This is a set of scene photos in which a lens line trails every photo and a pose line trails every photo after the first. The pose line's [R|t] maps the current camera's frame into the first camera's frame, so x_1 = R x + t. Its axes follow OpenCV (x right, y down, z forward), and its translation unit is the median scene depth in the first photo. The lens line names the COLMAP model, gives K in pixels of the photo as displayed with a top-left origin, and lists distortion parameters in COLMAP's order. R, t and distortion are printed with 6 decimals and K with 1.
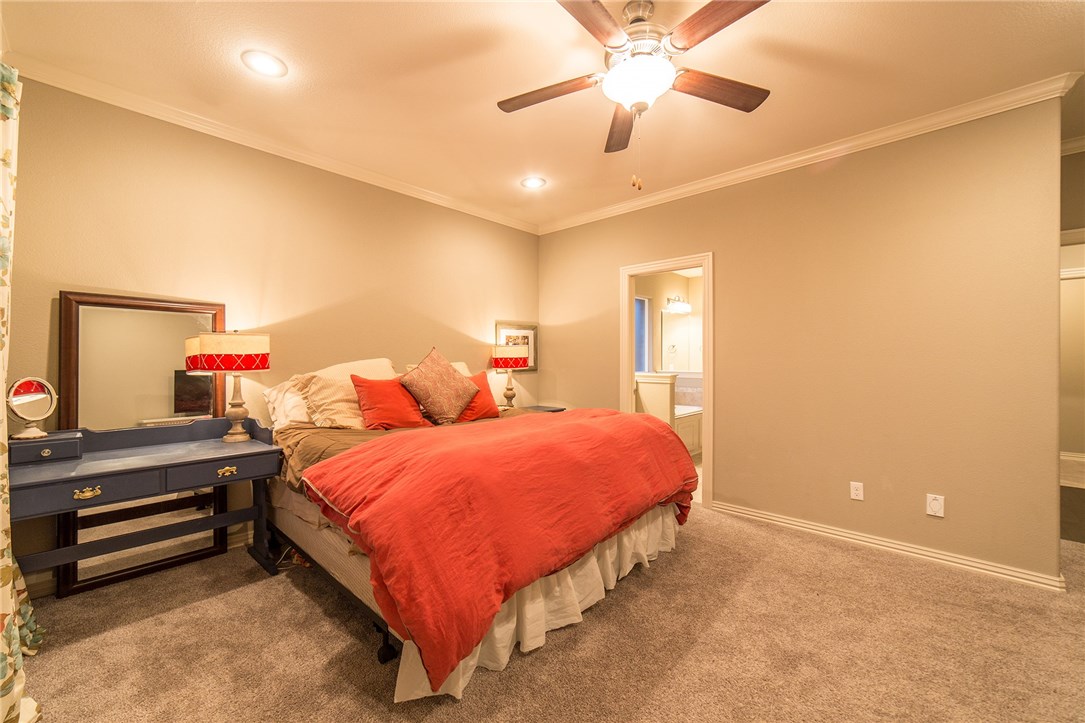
lens RADIAL K [[426.6, 0, 542.5], [0, 426.6, 361.5], [0, 0, 1]] dist [0.000351, 0.000002]
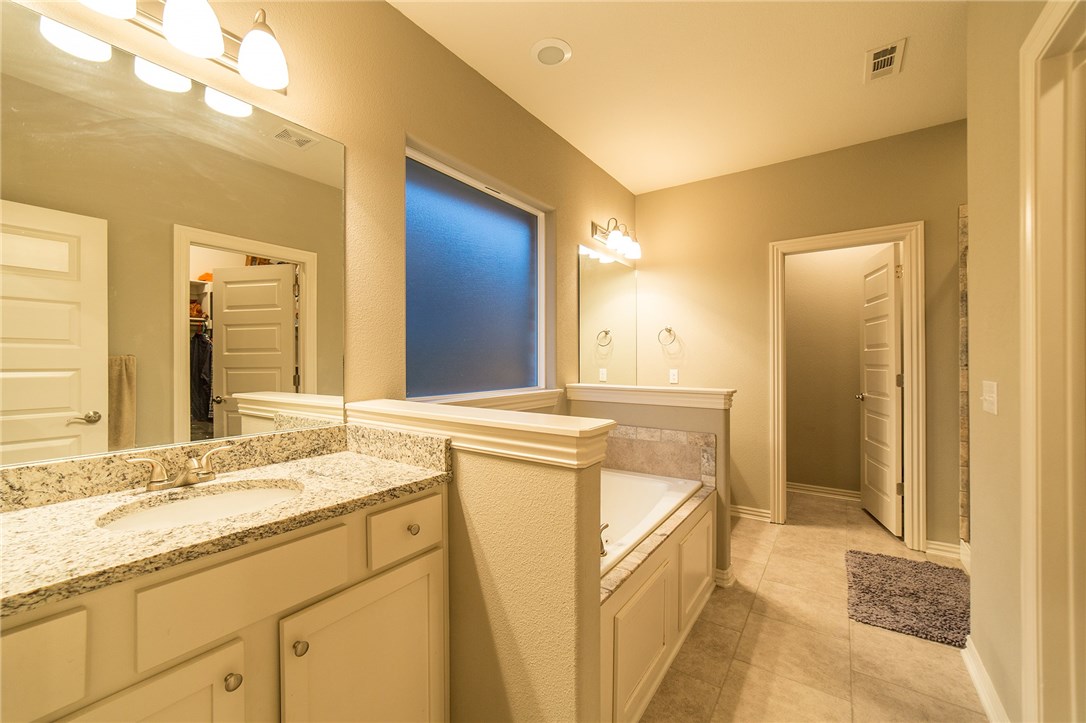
lens RADIAL K [[436.0, 0, 538.5], [0, 436.0, 360.7], [0, 0, 1]] dist [-0.012802, 0.000365]
pose [[0.991238, -0.002252, 0.132066, 0.284435], [0.002584, 0.999994, -0.002345, -0.002331], [-0.132060, 0.002666, 0.991238, 0.892992]]
